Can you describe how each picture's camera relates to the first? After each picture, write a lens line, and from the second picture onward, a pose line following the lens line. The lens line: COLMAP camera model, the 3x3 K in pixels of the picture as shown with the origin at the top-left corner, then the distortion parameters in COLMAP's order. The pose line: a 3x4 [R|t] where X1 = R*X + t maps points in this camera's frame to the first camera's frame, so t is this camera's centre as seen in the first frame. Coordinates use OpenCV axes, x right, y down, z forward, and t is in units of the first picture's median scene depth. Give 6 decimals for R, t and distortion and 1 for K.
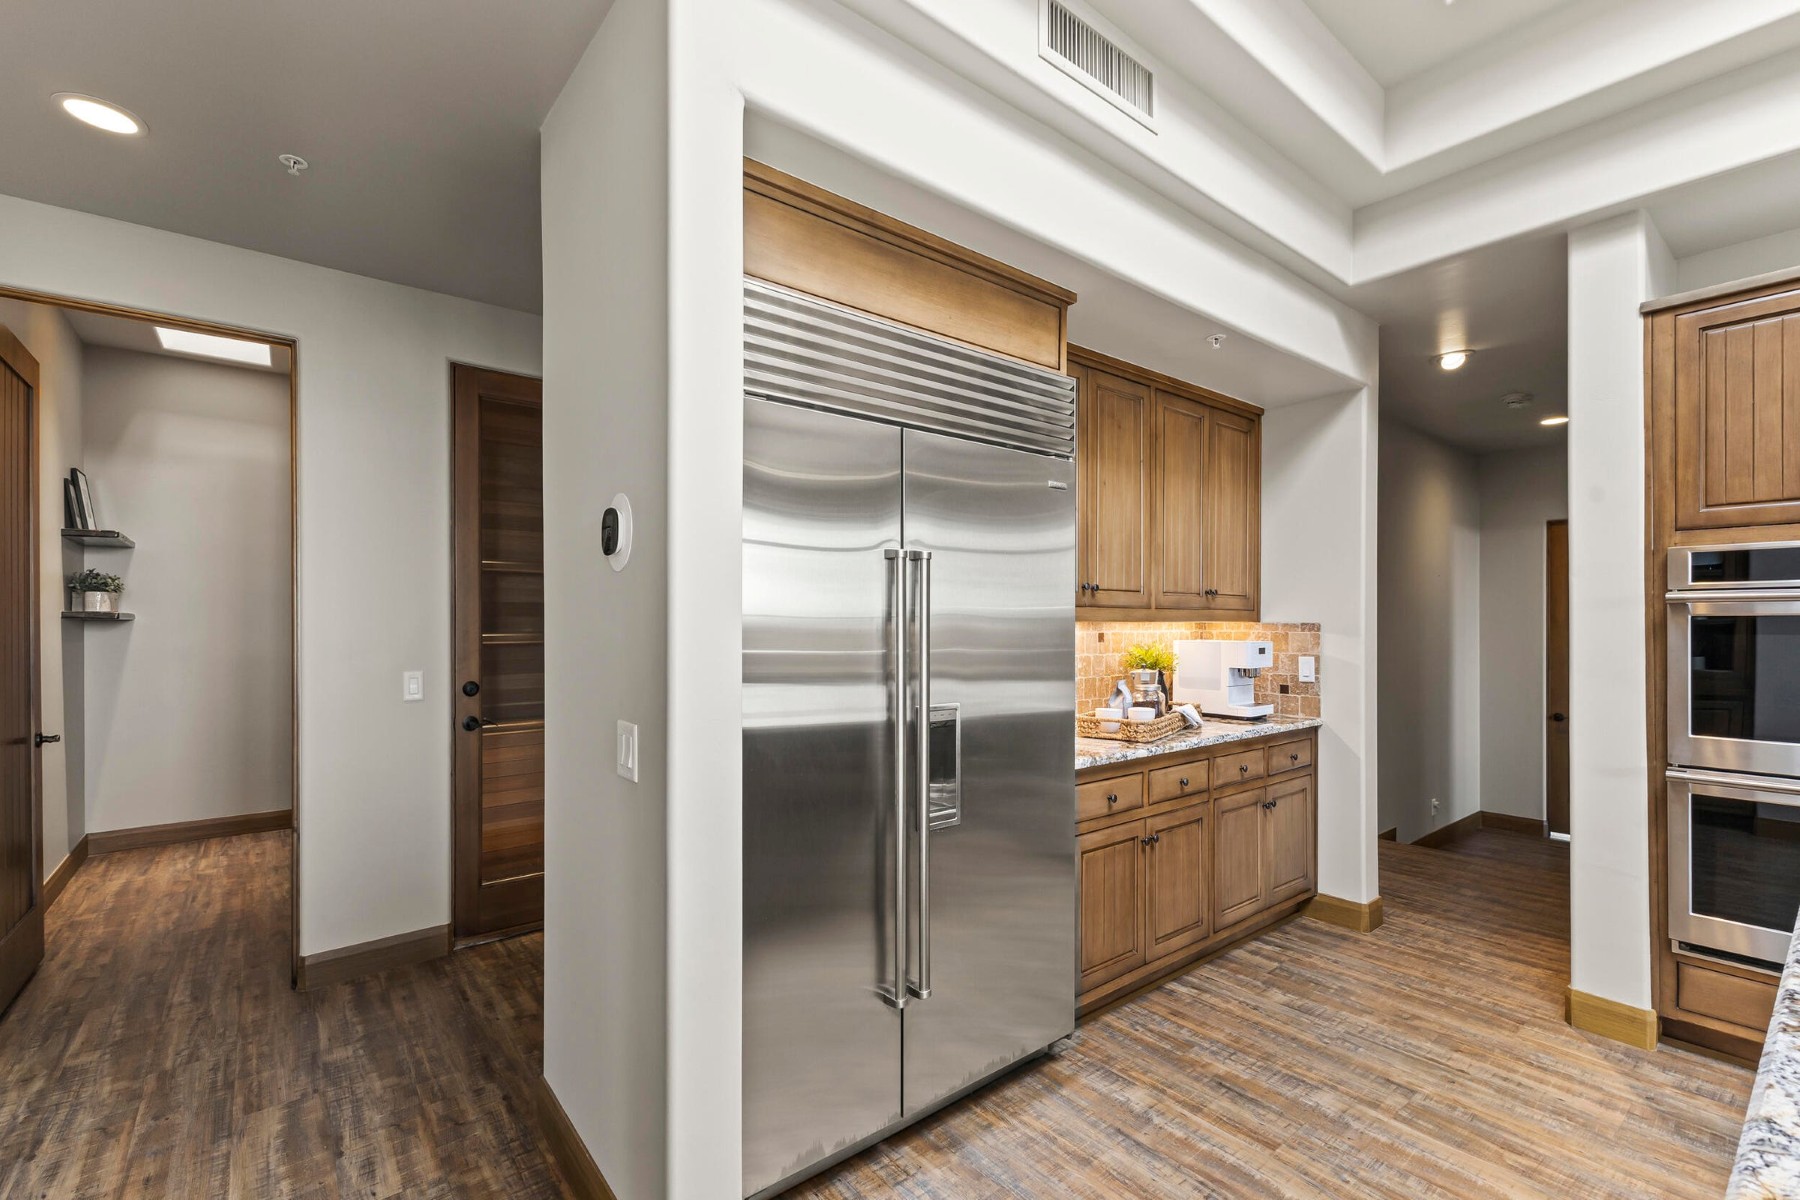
lens RADIAL K [[775.1, 0, 898.3], [0, 775.1, 623.2], [0, 0, 1]] dist [0.010064, -0.000122]
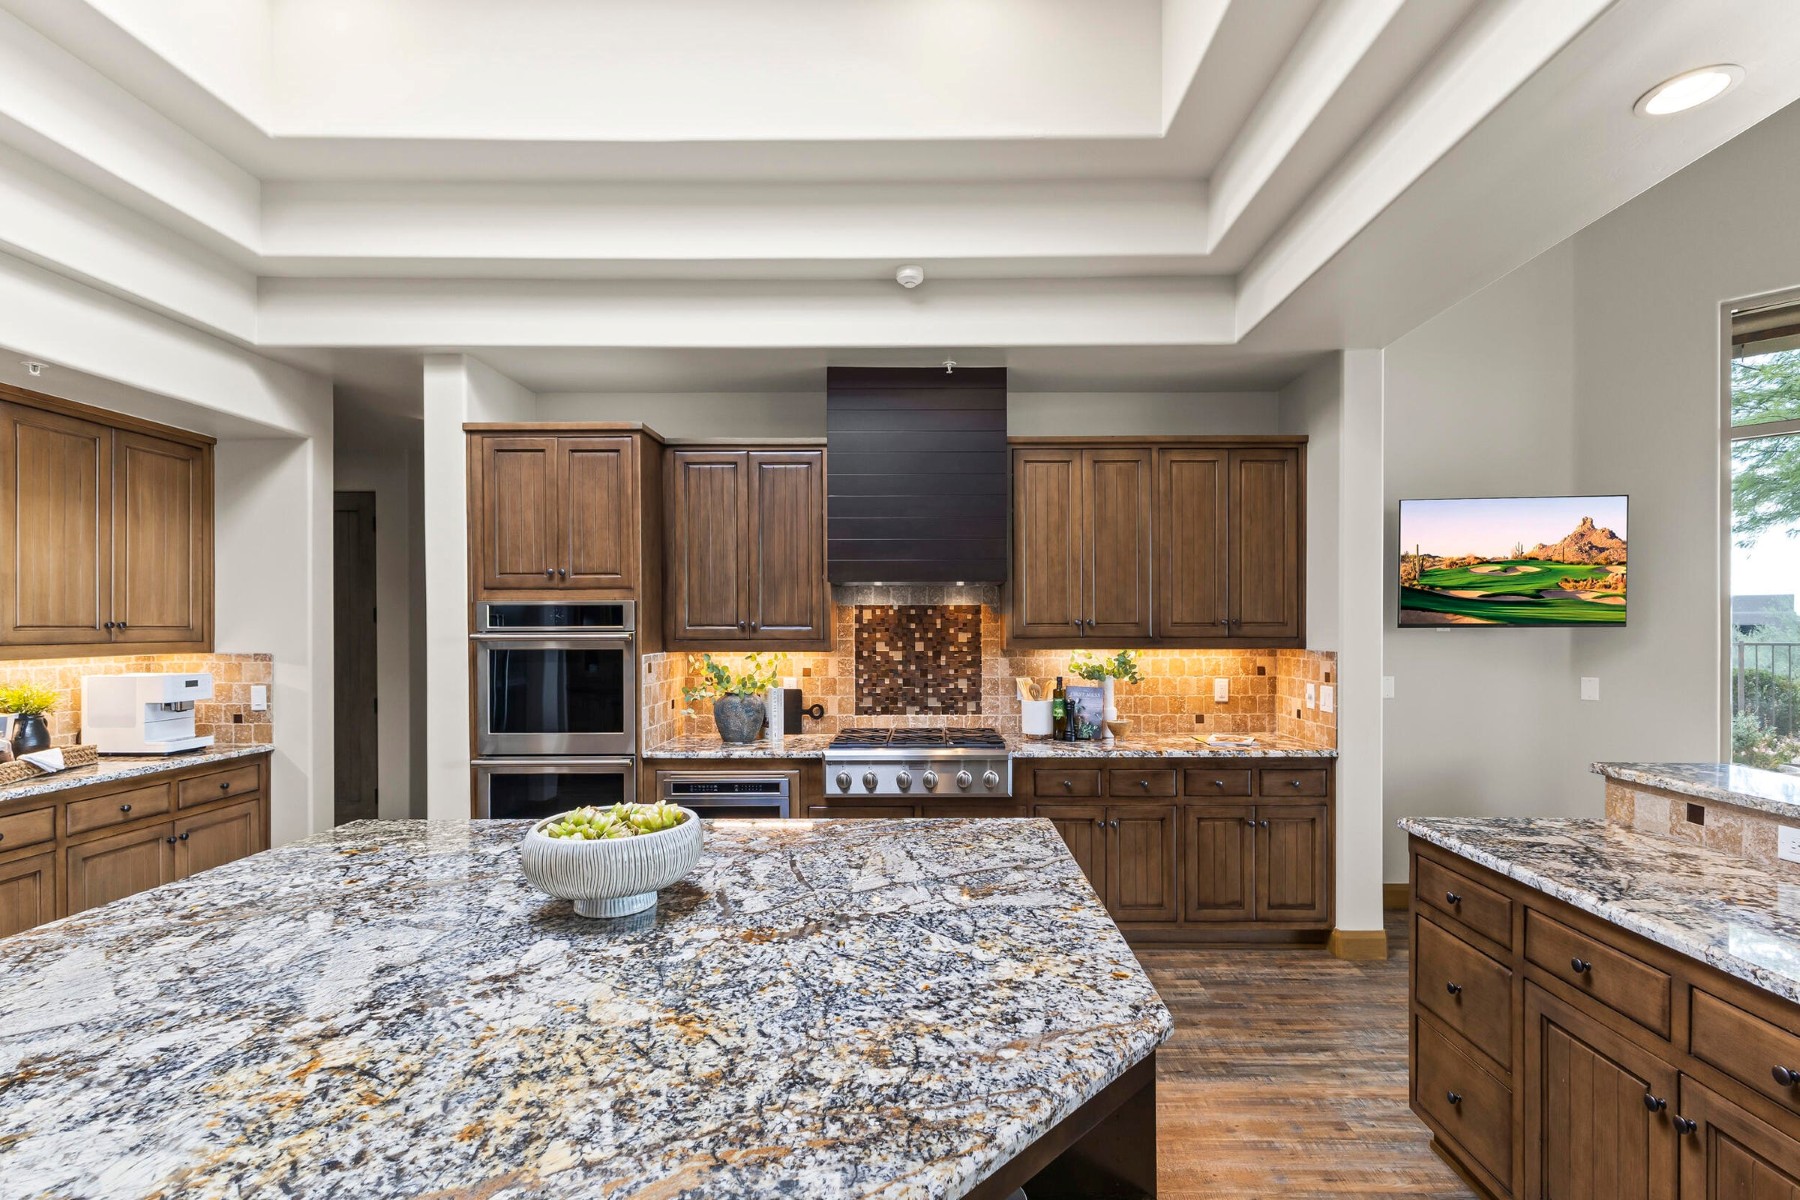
lens RADIAL K [[762.0, 0, 911.9], [0, 762.0, 630.3], [0, 0, 1]] dist [0.000800, -0.000287]
pose [[0.633759, -0.002715, 0.773525, 0.299874], [0.003243, 0.999994, 0.000853, -0.030638], [-0.773523, 0.001968, 0.633765, -0.336182]]
